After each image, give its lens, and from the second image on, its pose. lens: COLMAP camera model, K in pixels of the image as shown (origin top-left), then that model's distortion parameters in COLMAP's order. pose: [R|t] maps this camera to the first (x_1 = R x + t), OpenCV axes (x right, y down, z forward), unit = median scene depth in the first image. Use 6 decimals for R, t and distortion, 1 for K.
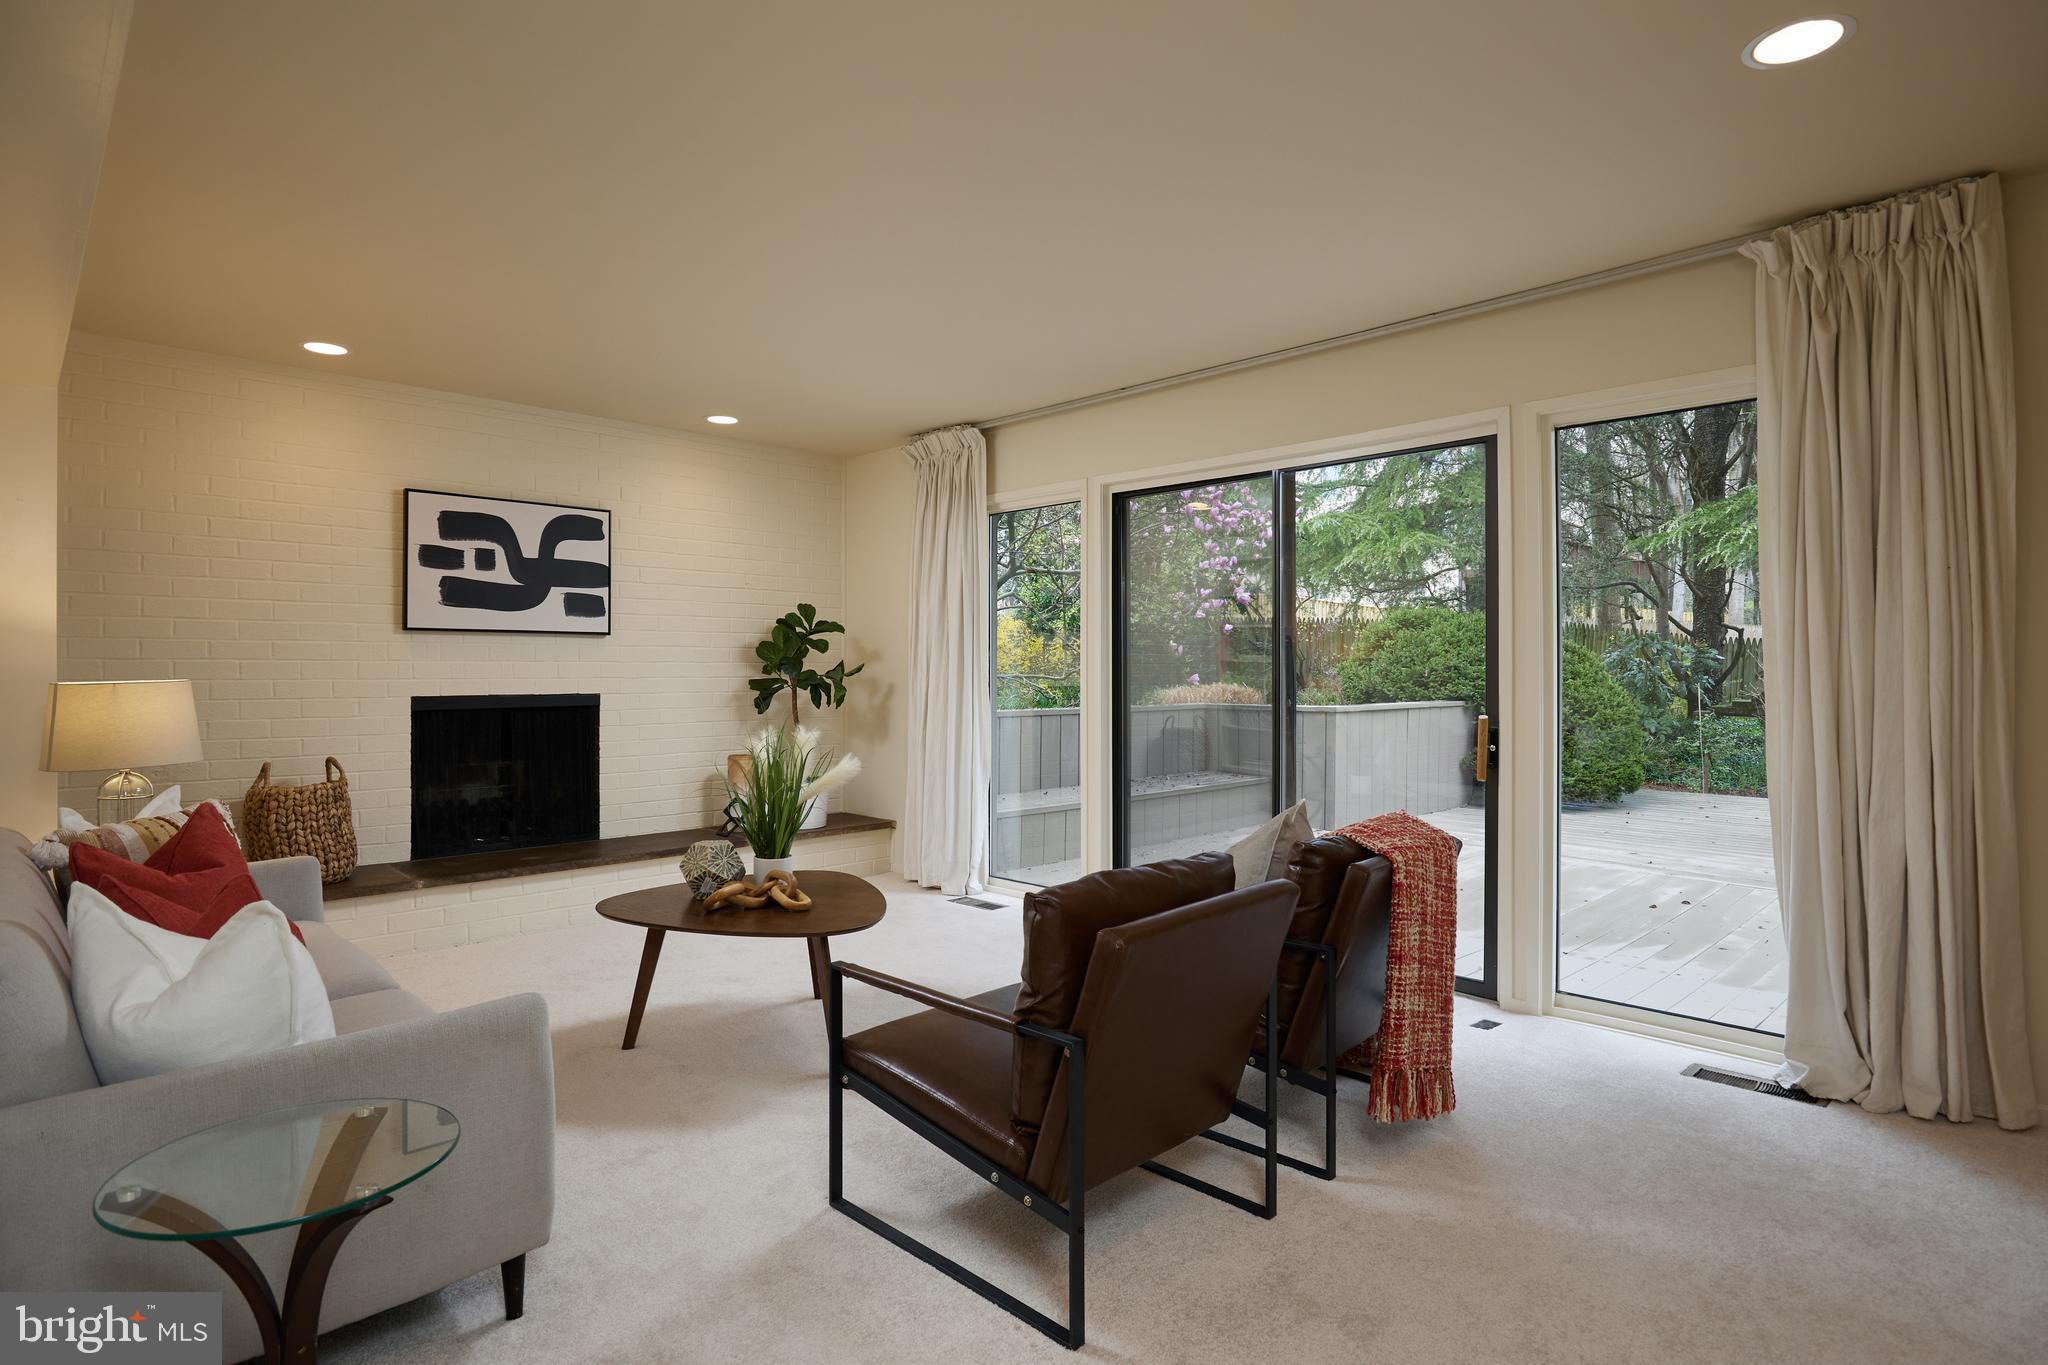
lens RADIAL K [[1050.4, 0, 1025.9], [0, 1050.4, 673.4], [0, 0, 1]] dist [-0.025324, 0.003860]
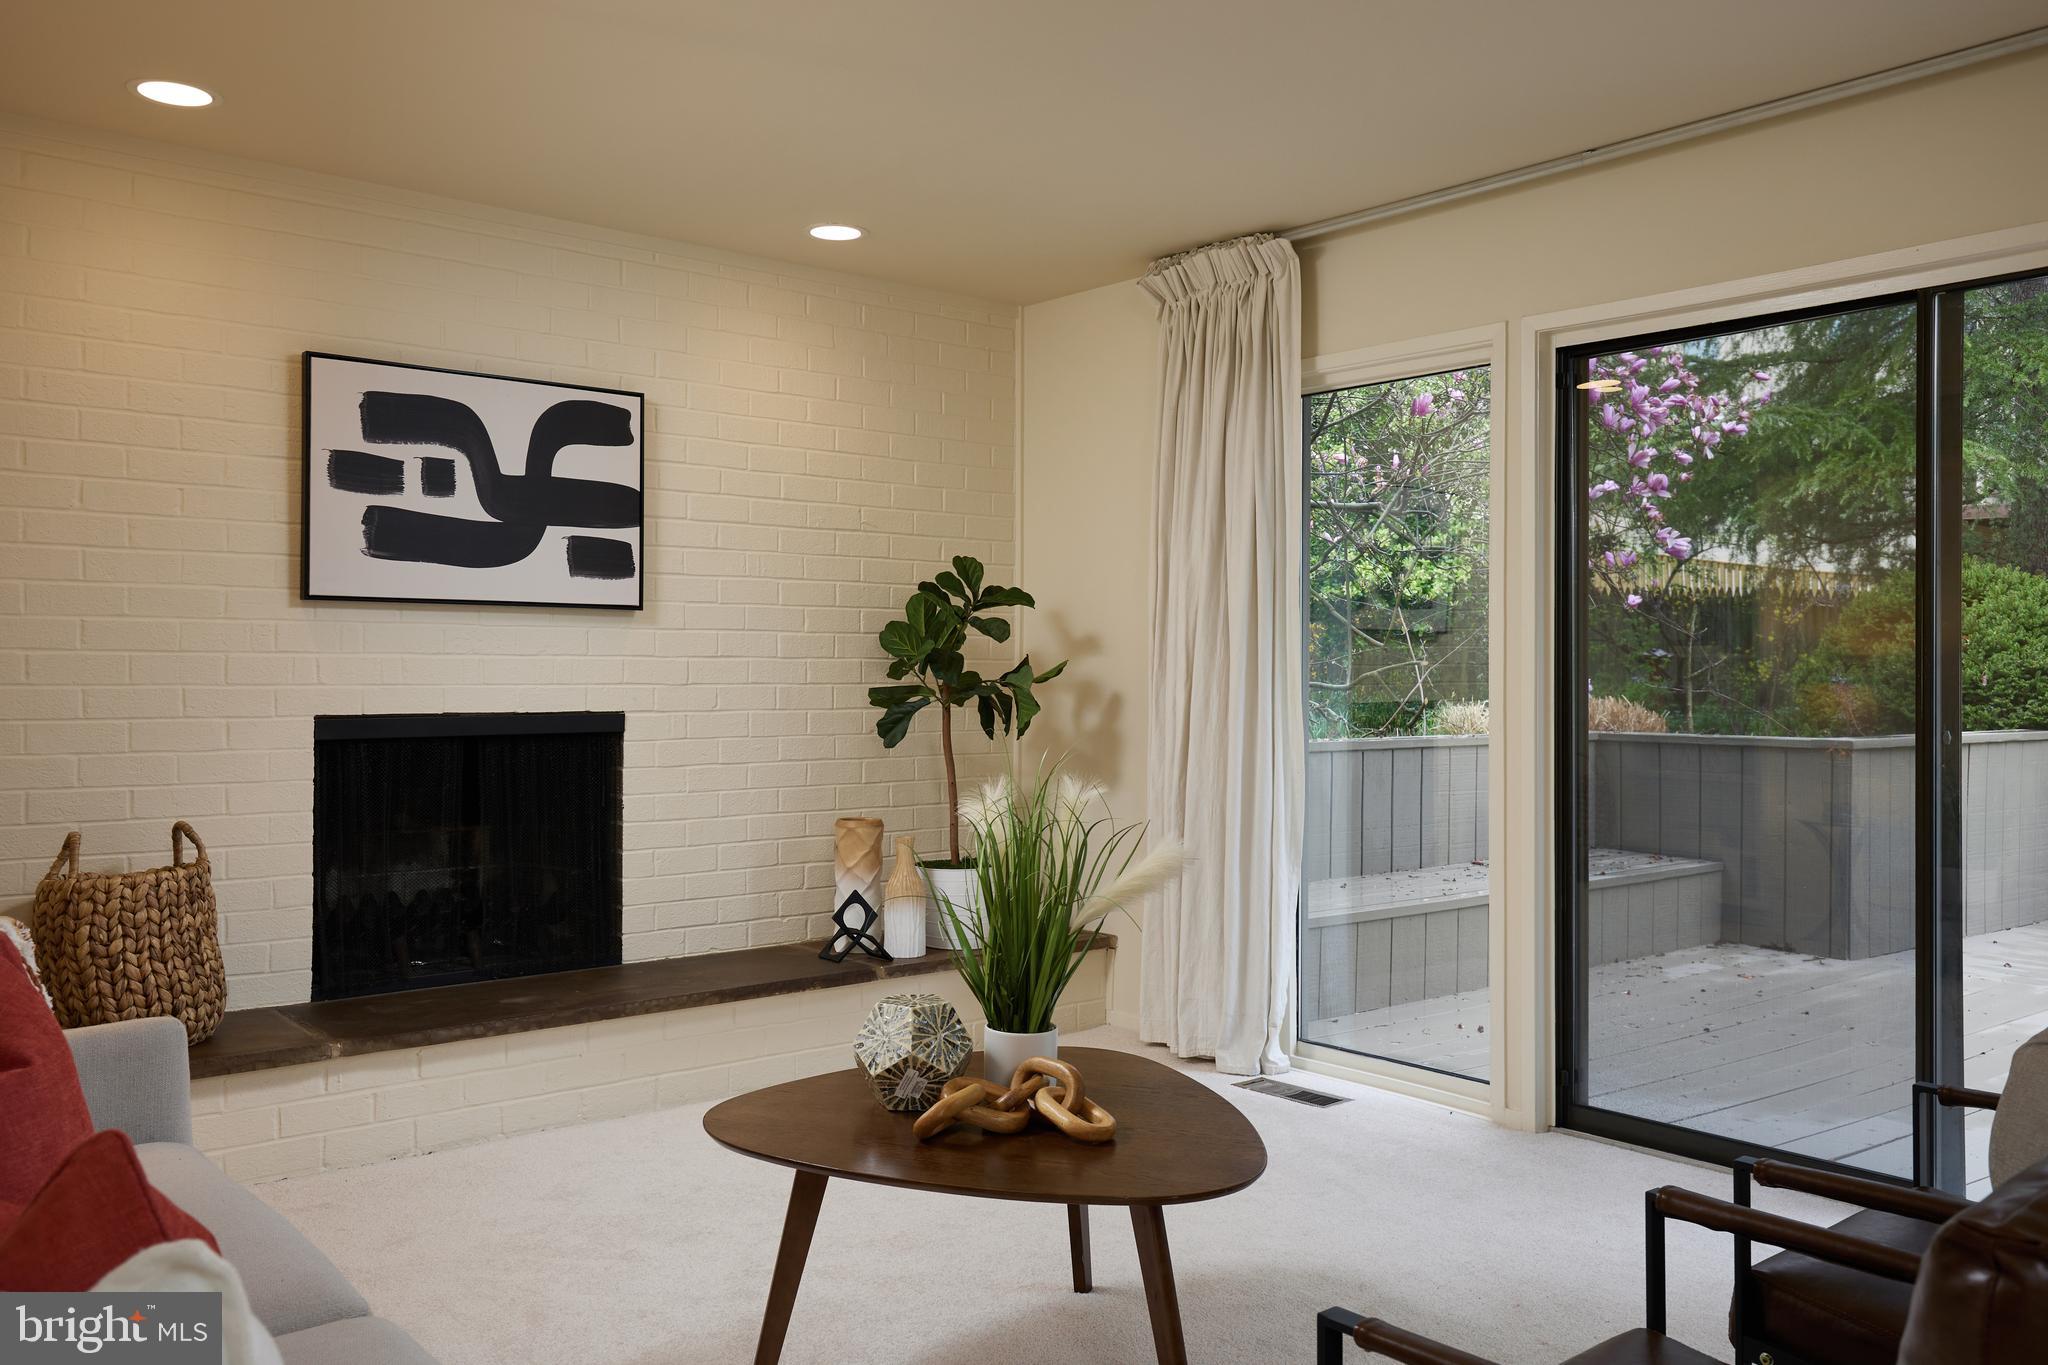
lens RADIAL K [[1635.3, 0, 1019.4], [0, 1635.3, 676.3], [0, 0, 1]] dist [0.020296, 0.012324]
pose [[0.995861, 0.003167, -0.090839, -0.108383], [-0.003305, 0.999994, -0.001365, 0.000533], [0.090834, 0.001659, 0.995865, 0.120176]]
